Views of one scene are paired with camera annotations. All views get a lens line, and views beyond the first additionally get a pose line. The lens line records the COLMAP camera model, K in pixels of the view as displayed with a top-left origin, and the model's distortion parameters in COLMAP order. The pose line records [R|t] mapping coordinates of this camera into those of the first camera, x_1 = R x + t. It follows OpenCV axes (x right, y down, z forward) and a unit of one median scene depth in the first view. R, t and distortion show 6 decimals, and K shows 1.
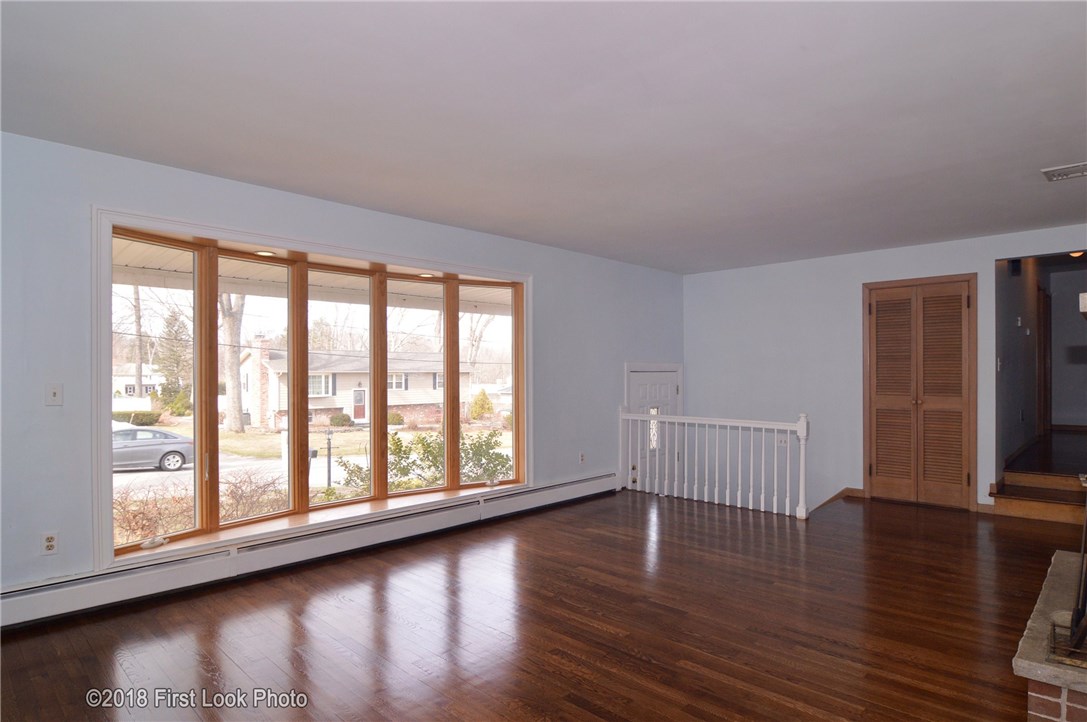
lens RADIAL K [[652.9, 0, 564.4], [0, 652.9, 377.5], [0, 0, 1]] dist [-0.005803, 0.000821]
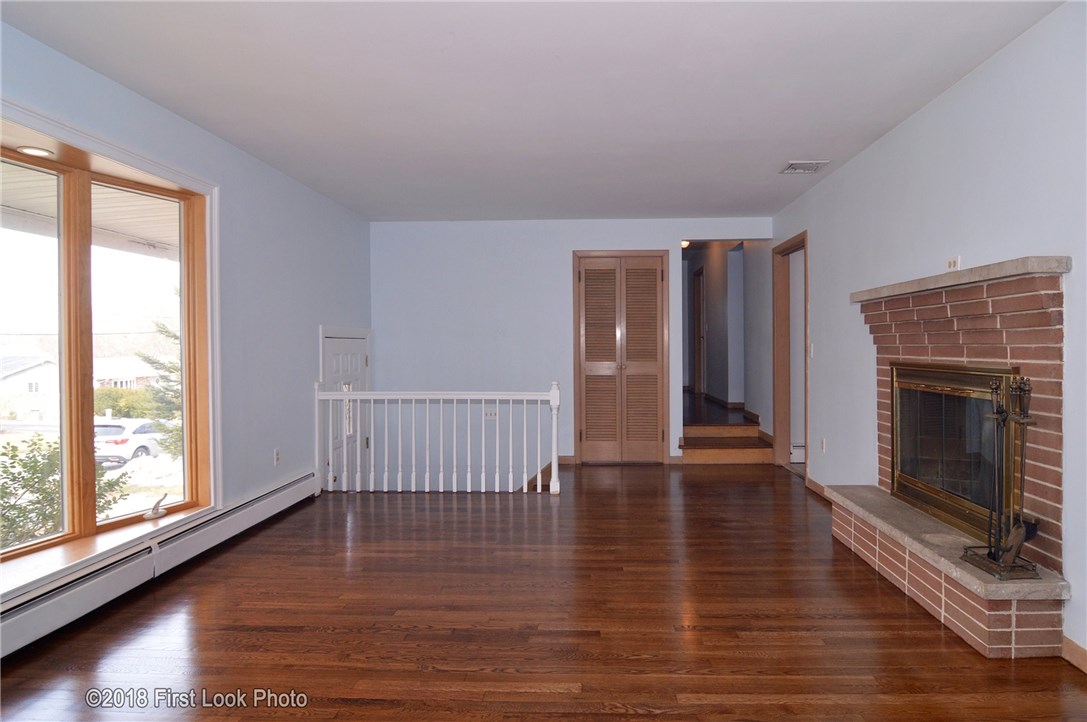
lens RADIAL K [[652.9, 0, 611.7], [0, 652.9, 352.2], [0, 0, 1]] dist [-0.005803, 0.000821]
pose [[0.725992, -0.006108, 0.687676, -0.213307], [0.006739, 0.999976, 0.001767, 0.011826], [-0.687670, 0.003352, 0.726016, 0.255157]]
